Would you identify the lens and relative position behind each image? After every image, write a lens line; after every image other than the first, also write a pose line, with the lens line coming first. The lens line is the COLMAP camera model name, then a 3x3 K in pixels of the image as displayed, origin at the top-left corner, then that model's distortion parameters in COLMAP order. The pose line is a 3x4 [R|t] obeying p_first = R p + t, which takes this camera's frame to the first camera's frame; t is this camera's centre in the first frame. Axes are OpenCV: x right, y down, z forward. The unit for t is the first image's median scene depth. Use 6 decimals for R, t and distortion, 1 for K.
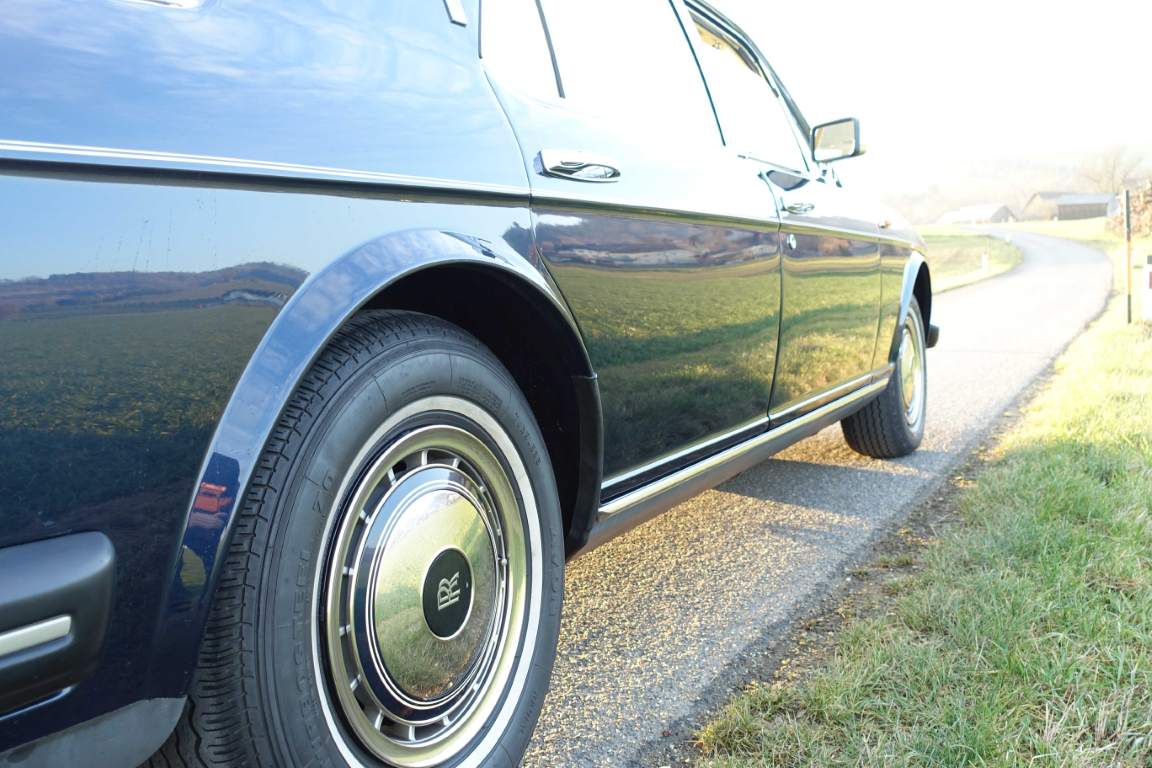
lens RADIAL K [[1137.9, 0, 576.0], [0, 1137.9, 384.0], [0, 0, 1]] dist [-0.007140, -0.021528]
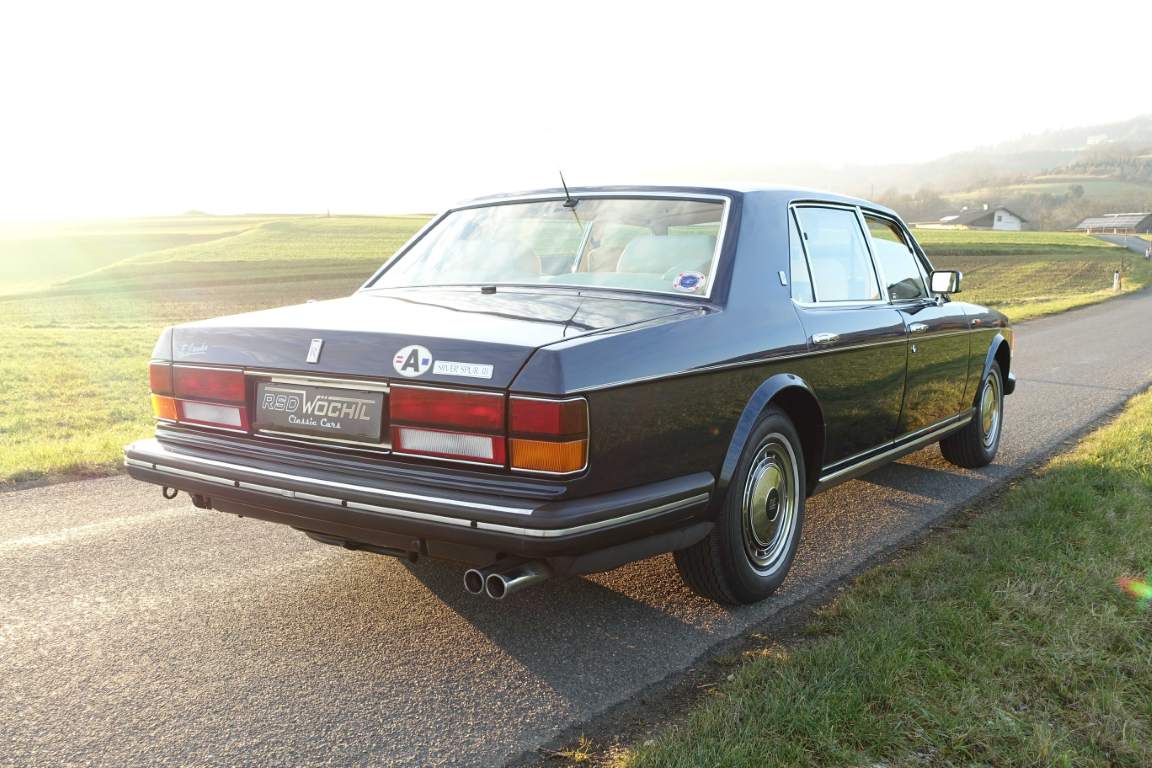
lens RADIAL K [[1137.9, 0, 576.0], [0, 1137.9, 384.0], [0, 0, 1]] dist [-0.007140, -0.021528]
pose [[0.992603, 0.071142, -0.098374, -0.139564], [-0.069426, 0.997371, 0.020763, -0.053799], [0.099593, -0.013780, 0.994933, -0.738313]]
